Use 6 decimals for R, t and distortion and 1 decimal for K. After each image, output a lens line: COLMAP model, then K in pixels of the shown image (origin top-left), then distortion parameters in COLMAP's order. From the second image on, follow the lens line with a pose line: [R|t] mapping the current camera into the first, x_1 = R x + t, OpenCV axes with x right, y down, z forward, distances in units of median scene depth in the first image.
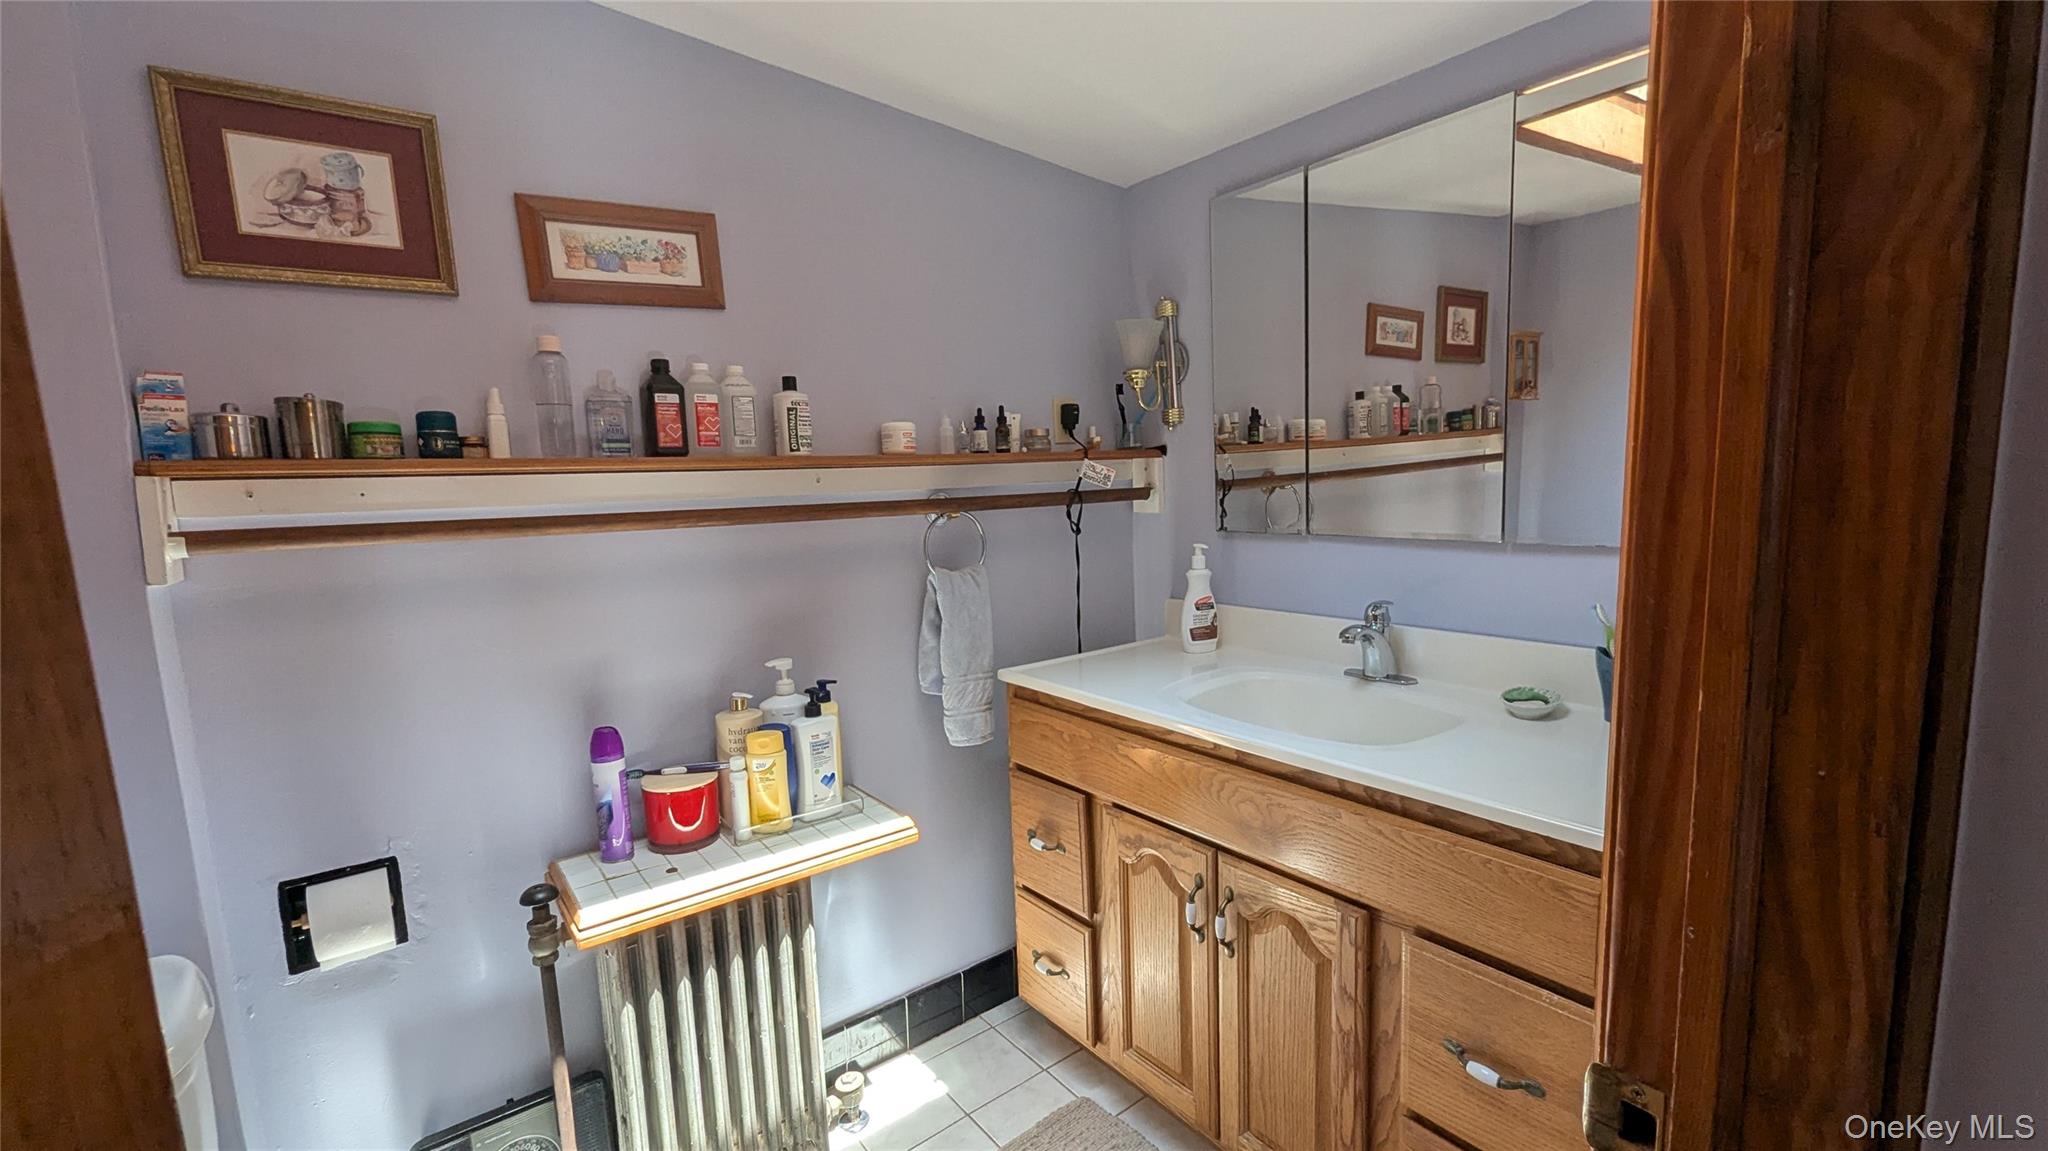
lens RADIAL K [[843.6, 0, 1026.6], [0, 843.6, 579.0], [0, 0, 1]] dist [0.001398, 0.000113]
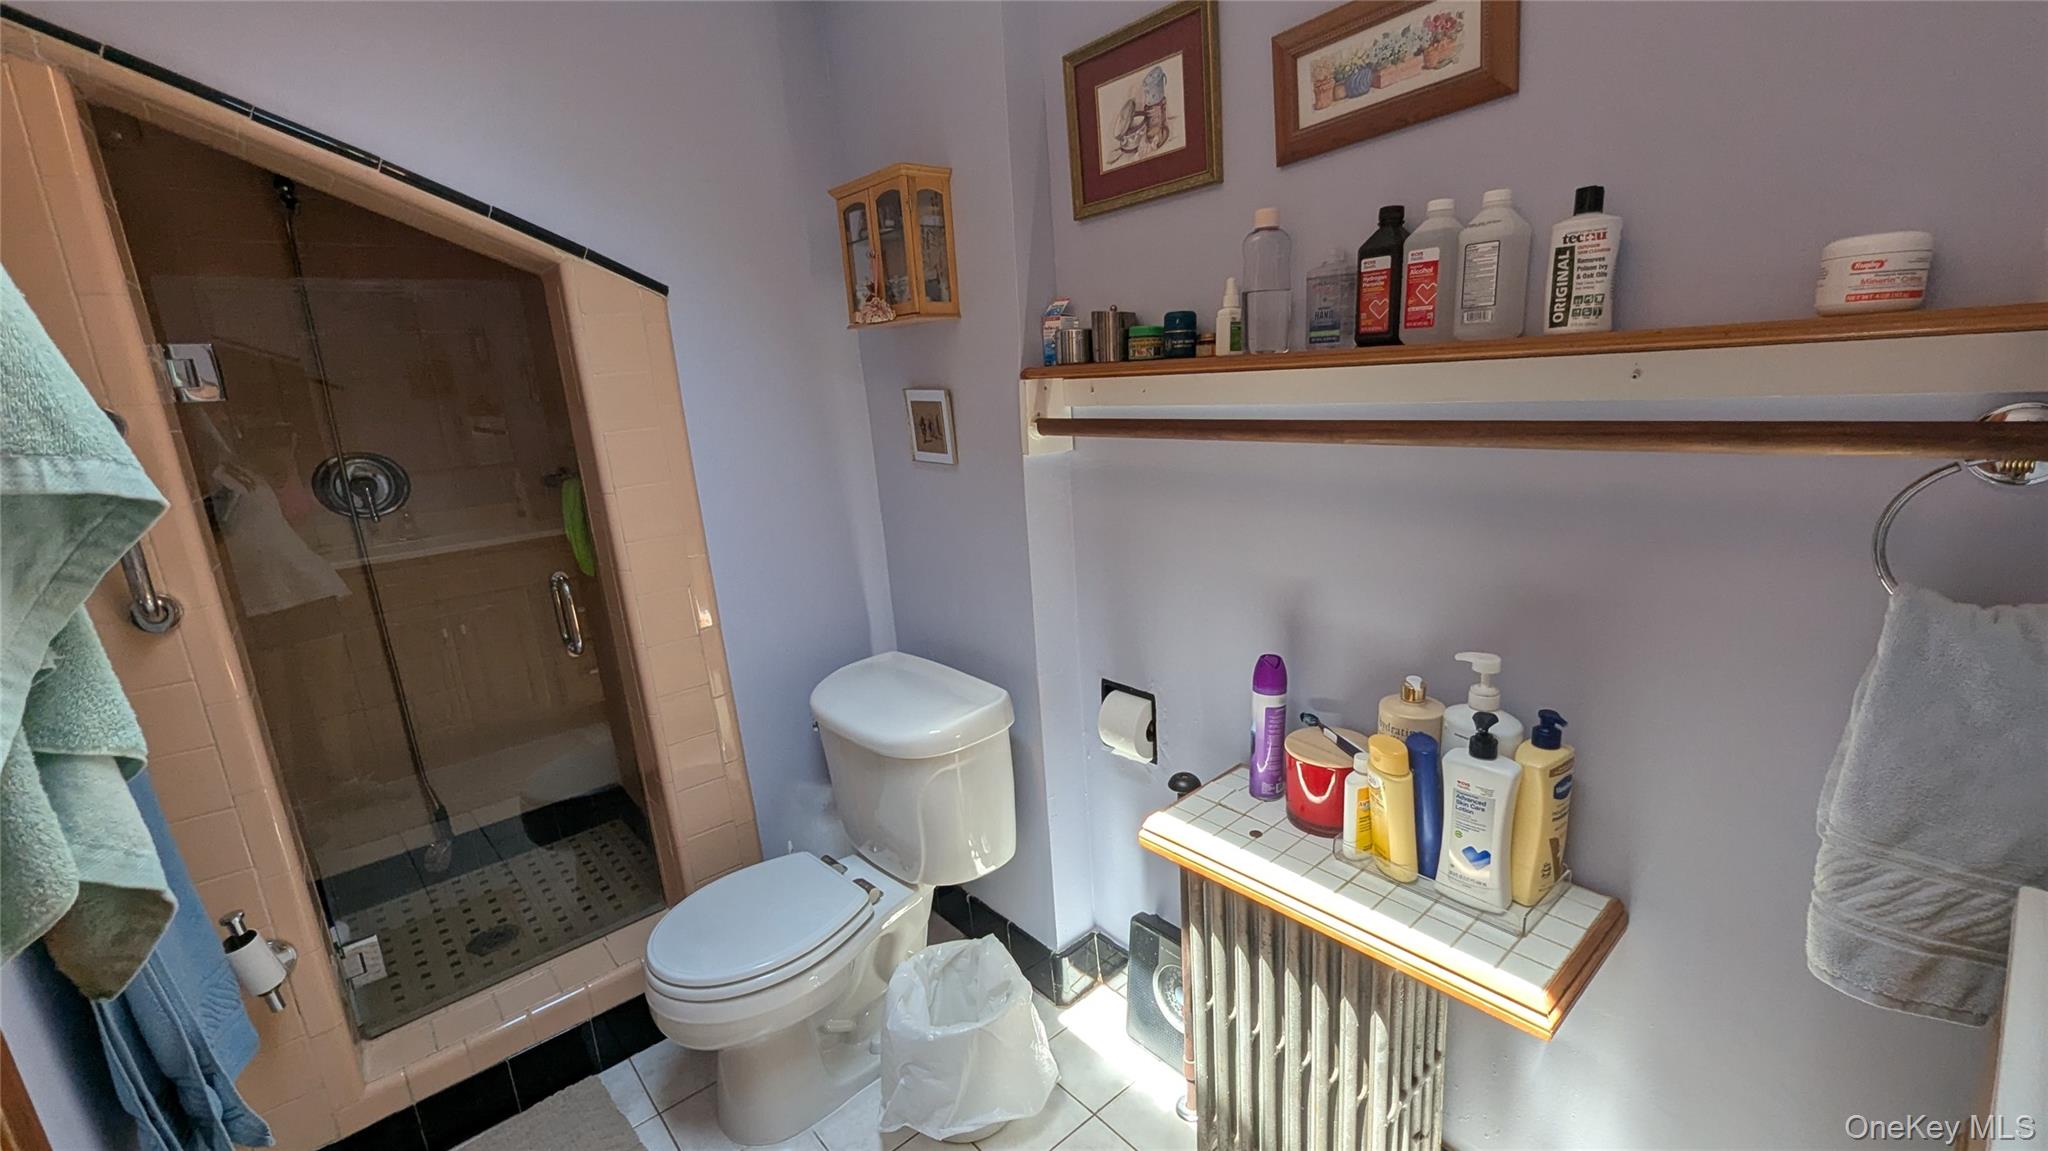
lens RADIAL K [[843.6, 0, 1026.6], [0, 843.6, 579.0], [0, 0, 1]] dist [0.001398, 0.000113]
pose [[0.092566, 0.262555, -0.960467, 0.336717], [-0.059866, 0.964331, 0.257842, -0.126740], [0.993905, 0.033632, 0.104983, 0.660447]]
